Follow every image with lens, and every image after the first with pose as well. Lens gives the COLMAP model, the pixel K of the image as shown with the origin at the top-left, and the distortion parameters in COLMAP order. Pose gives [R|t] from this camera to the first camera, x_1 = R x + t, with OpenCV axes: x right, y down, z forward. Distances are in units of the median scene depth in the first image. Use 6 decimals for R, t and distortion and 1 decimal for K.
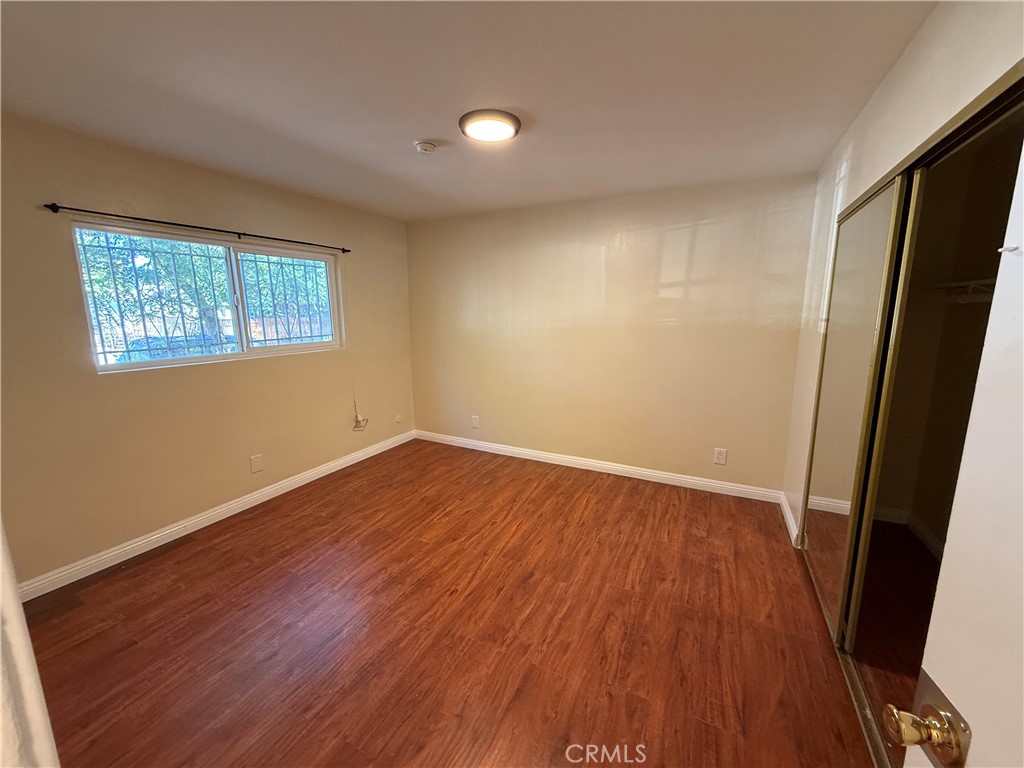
lens RADIAL K [[411.2, 0, 511.1], [0, 411.2, 383.8], [0, 0, 1]] dist [0.005240, -0.000430]
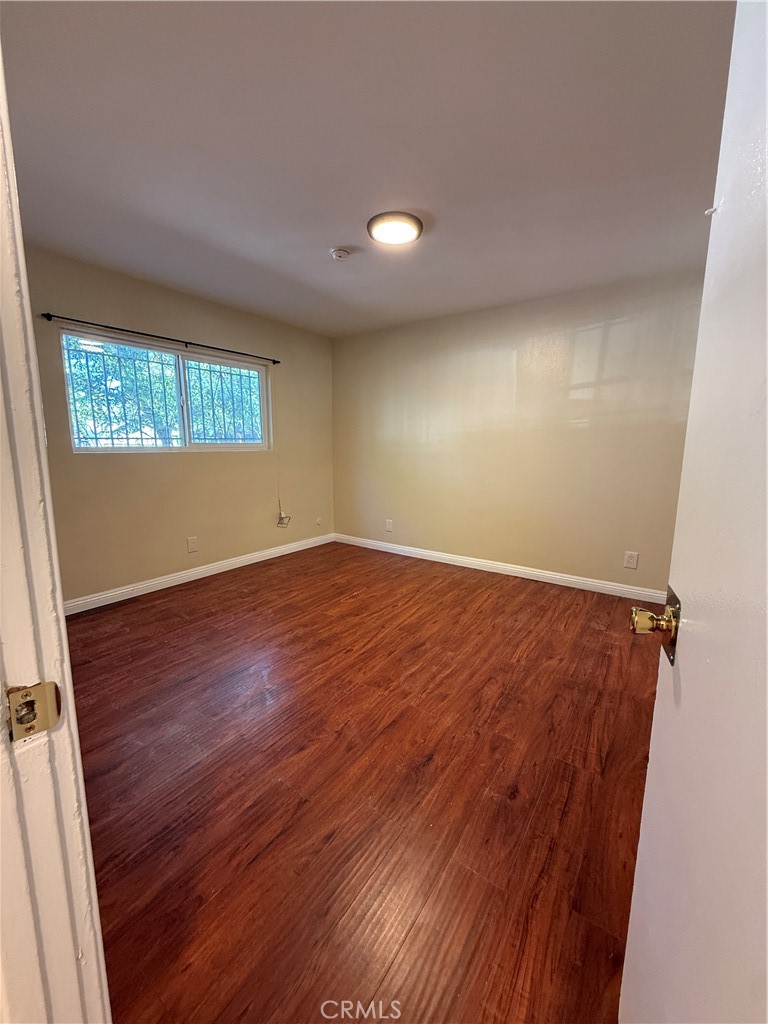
lens RADIAL K [[411.2, 0, 385.5], [0, 411.2, 512.1], [0, 0, 1]] dist [0.005240, -0.000430]
pose [[0.989486, 0.031087, -0.141251, 0.080525], [-0.033757, 0.999293, -0.016544, 0.120226], [0.140637, 0.021139, 0.989836, -0.065578]]
